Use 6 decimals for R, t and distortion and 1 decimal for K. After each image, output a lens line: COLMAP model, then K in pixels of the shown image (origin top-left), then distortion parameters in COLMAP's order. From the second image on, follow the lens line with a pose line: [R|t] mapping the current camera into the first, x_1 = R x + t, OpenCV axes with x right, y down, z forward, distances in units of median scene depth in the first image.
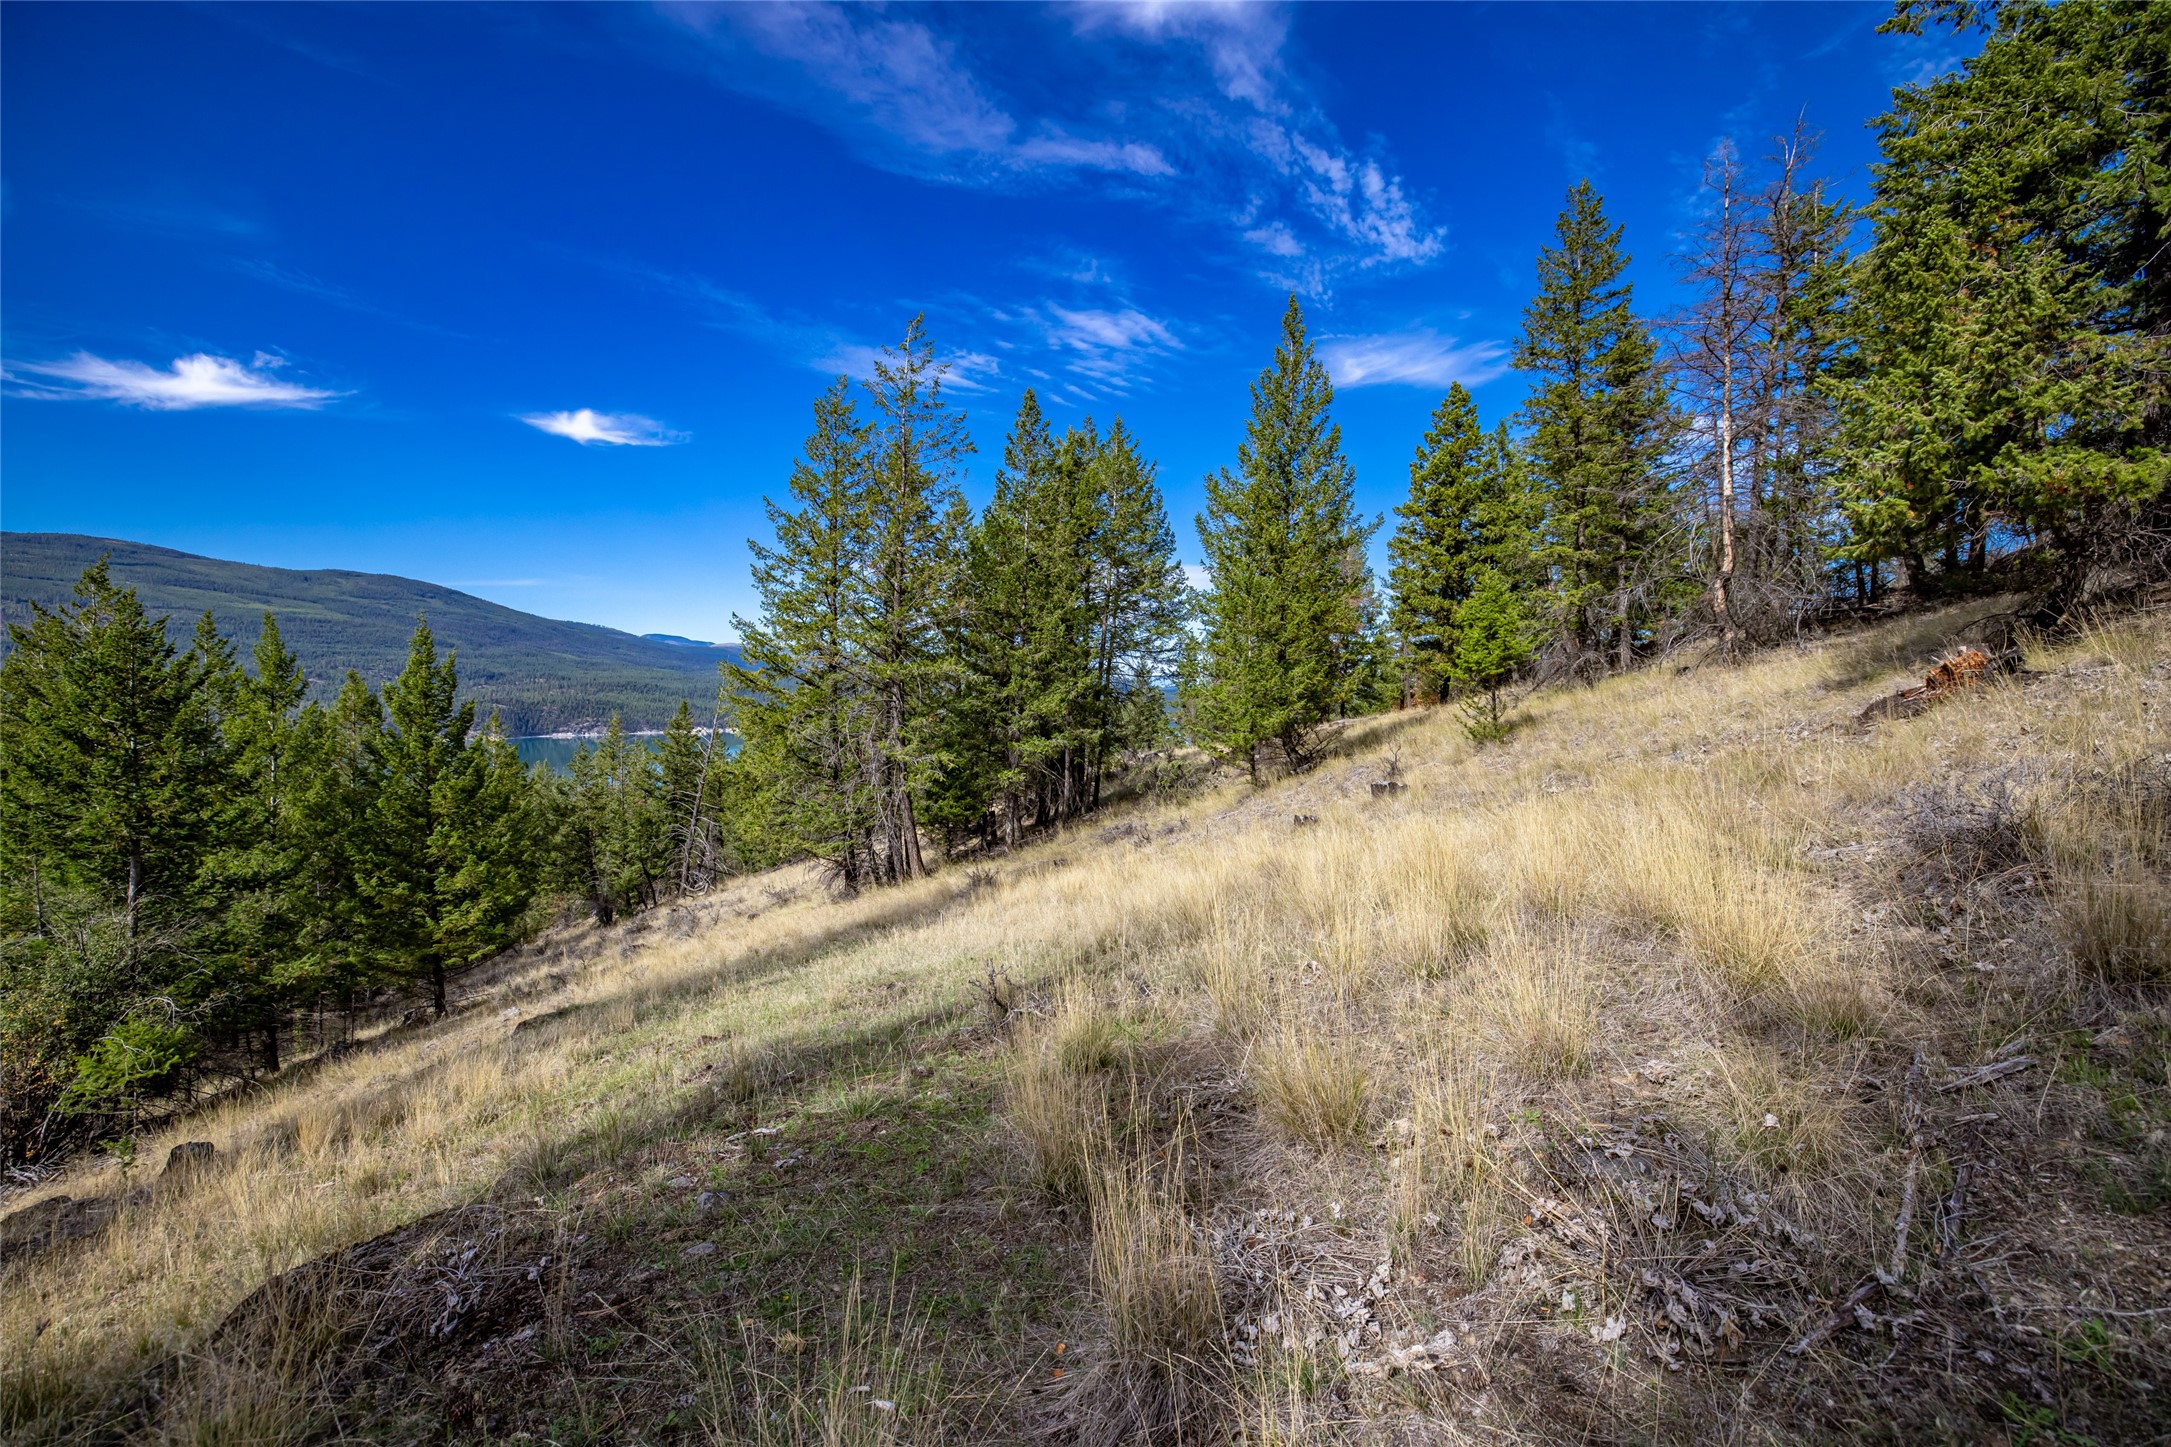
lens RADIAL K [[931.0, 0, 1086.9], [0, 931.0, 724.8], [0, 0, 1]] dist [-0.038405, 0.014368]
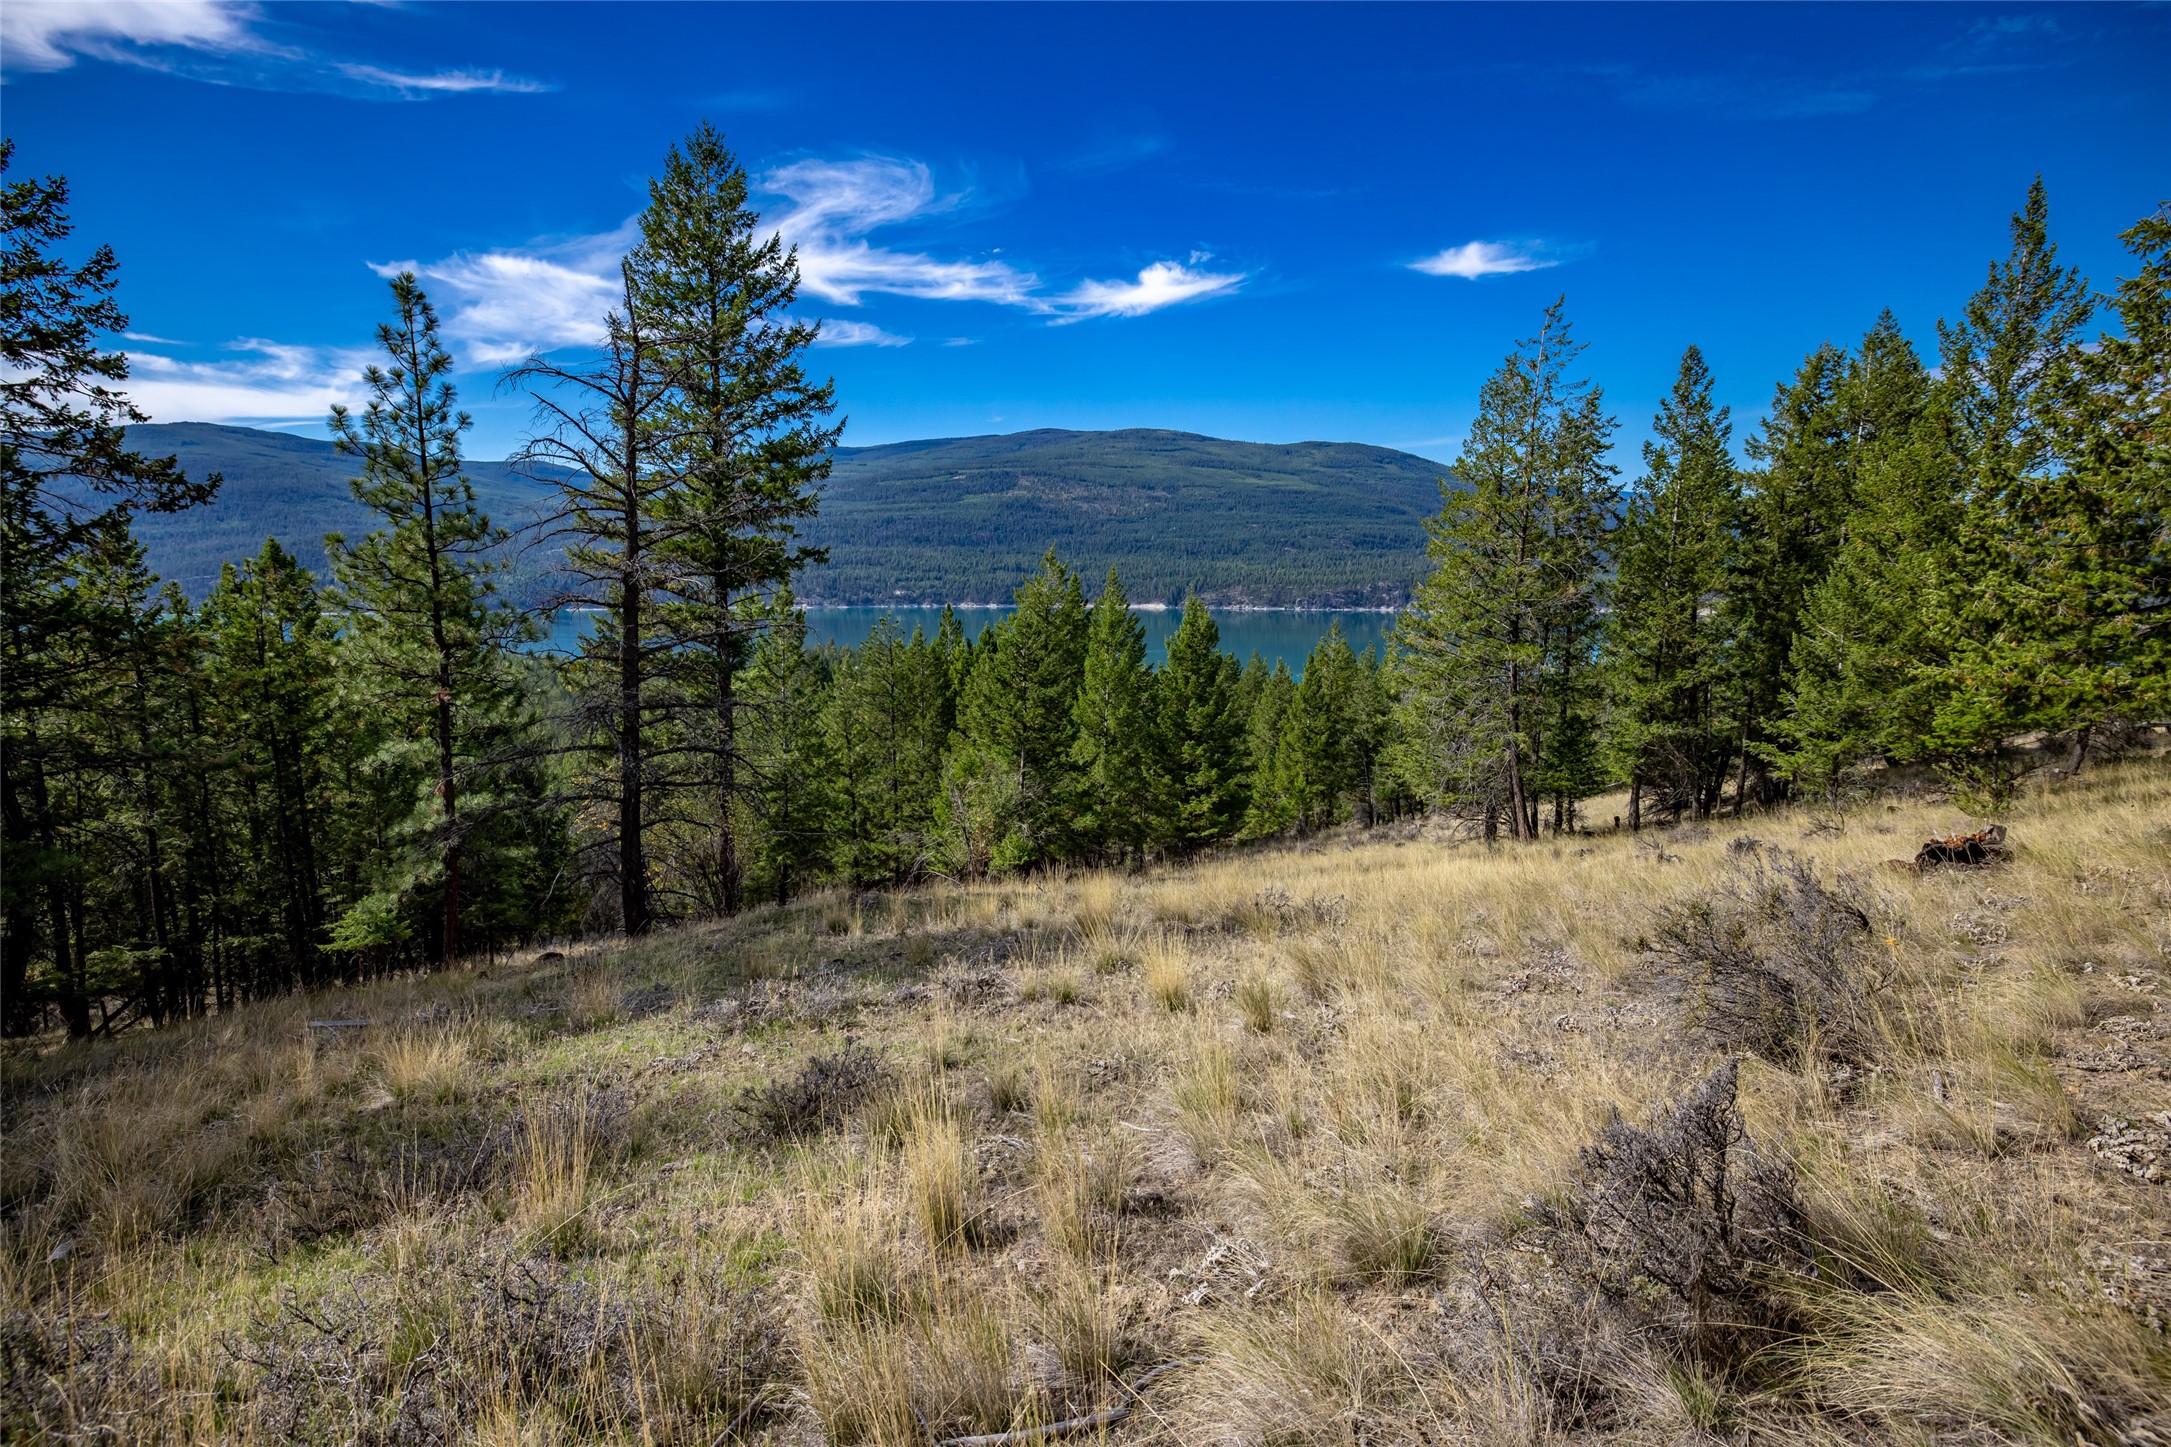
lens RADIAL K [[1092.7, 0, 1090.7], [0, 1092.7, 720.4], [0, 0, 1]] dist [-0.027804, 0.015005]
pose [[0.634299, 0.115483, -0.764414, 0.484204], [-0.029607, 0.991683, 0.125250, -0.125257], [0.772520, -0.056814, 0.632443, -0.190991]]
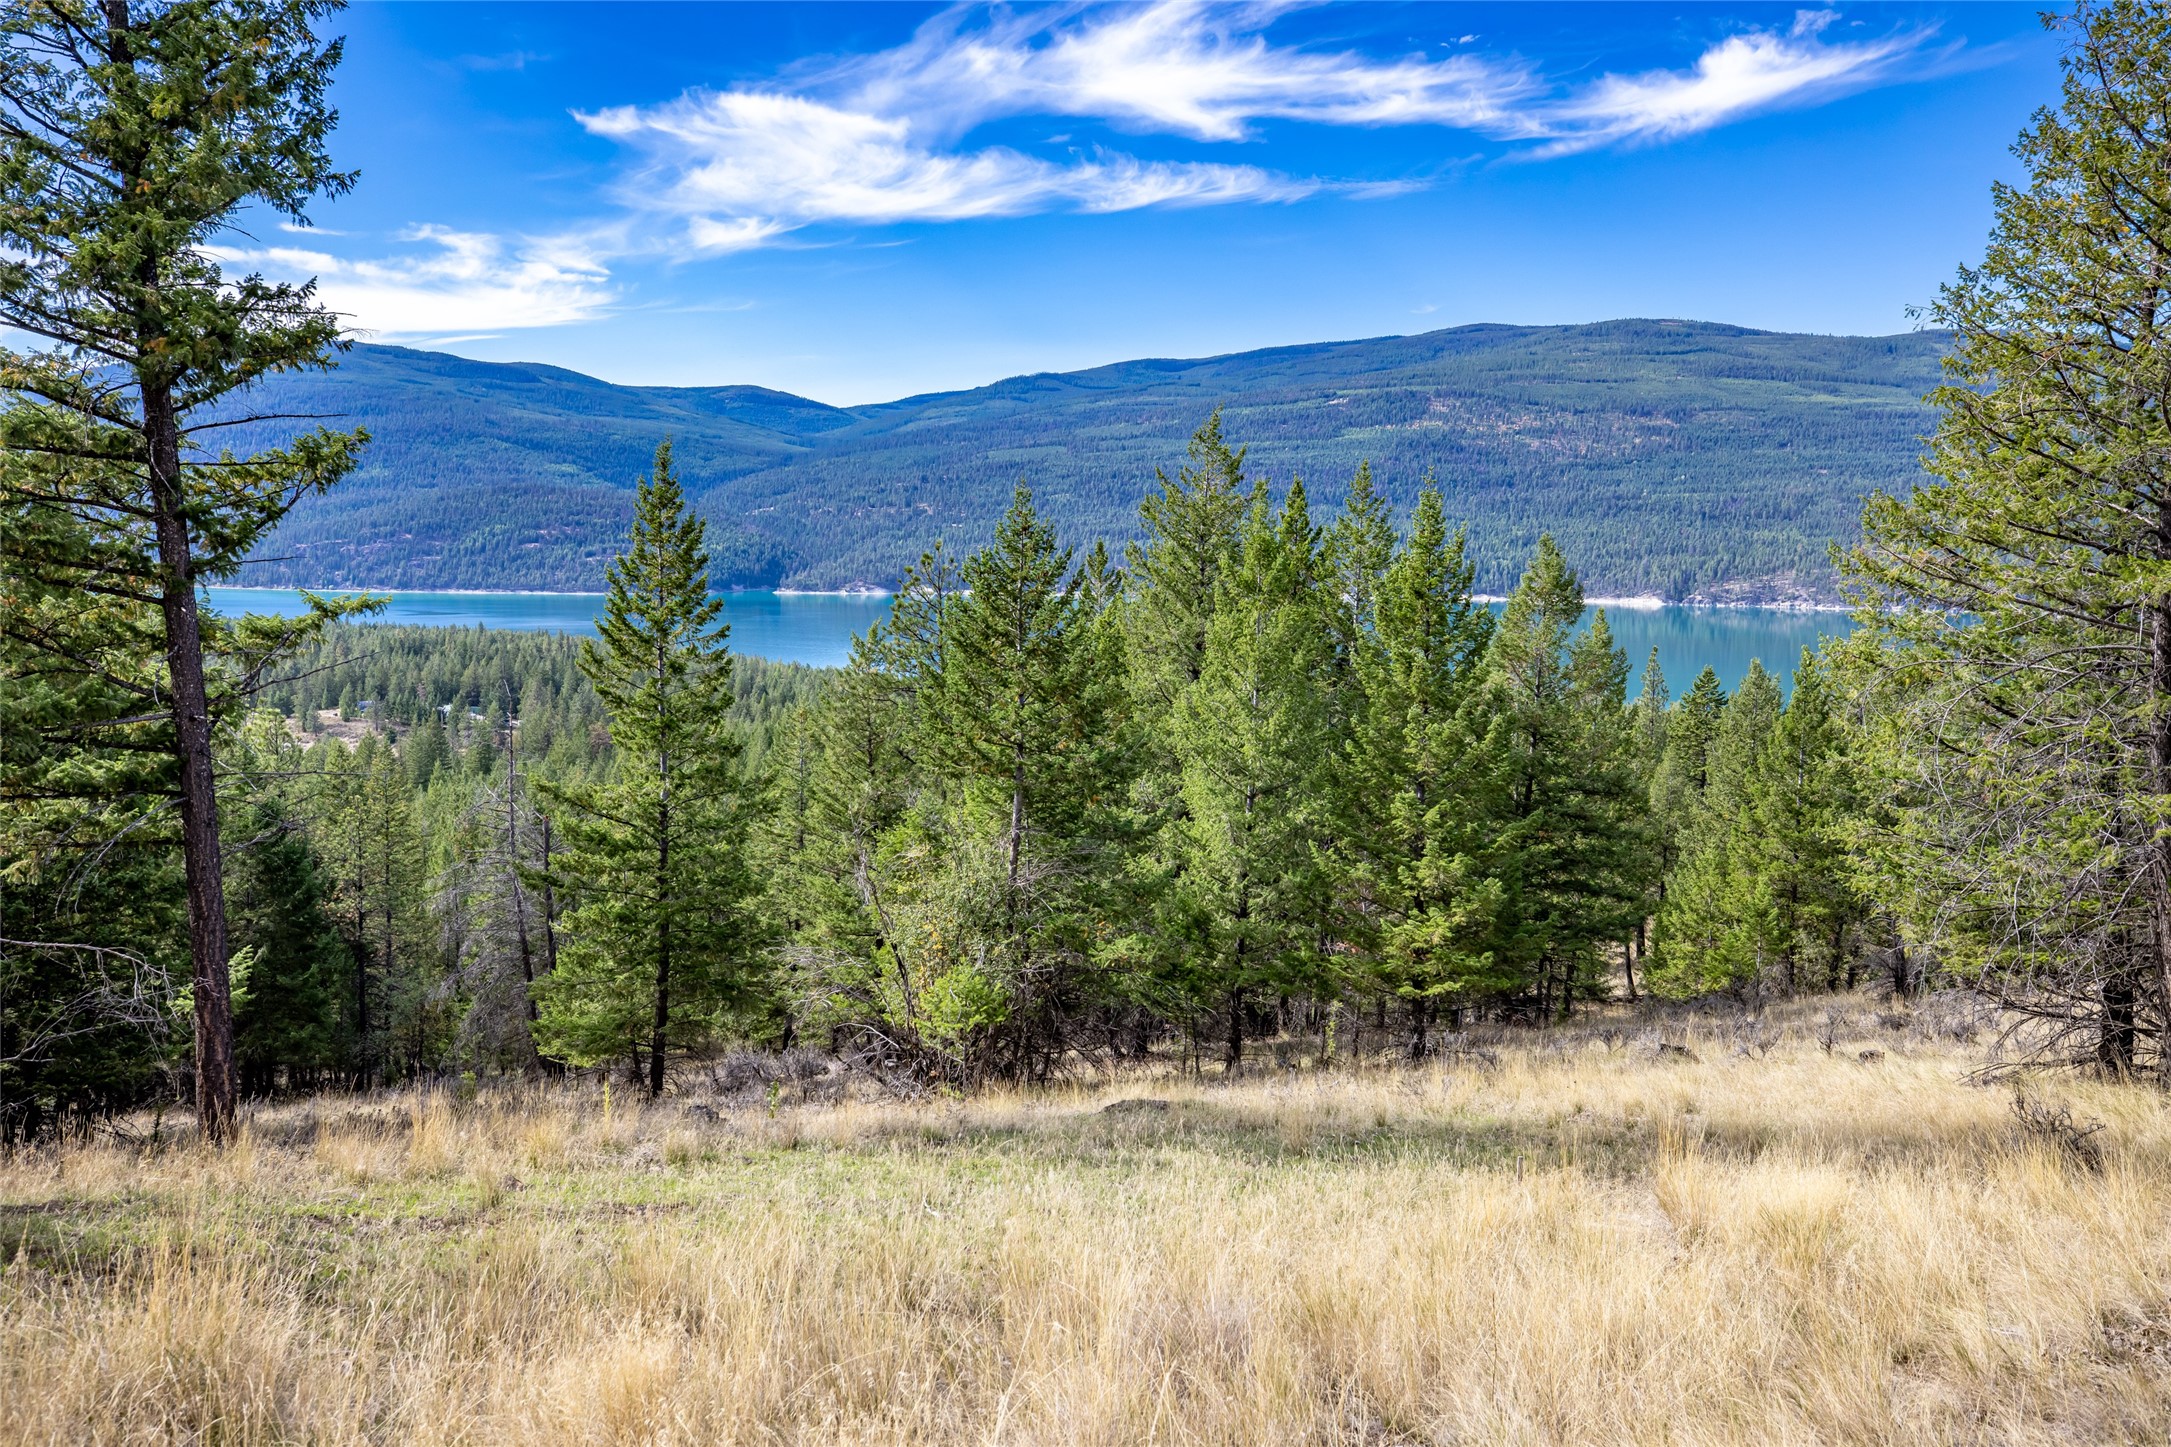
lens RADIAL K [[1655.1, 0, 1088.1], [0, 1655.1, 728.2], [0, 0, 1]] dist [0.014640, 0.031189]
pose [[0.406976, 0.114097, -0.906285, 0.294126], [-0.037859, 0.993423, 0.108066, -0.056327], [0.912654, -0.009669, 0.408619, 0.278773]]
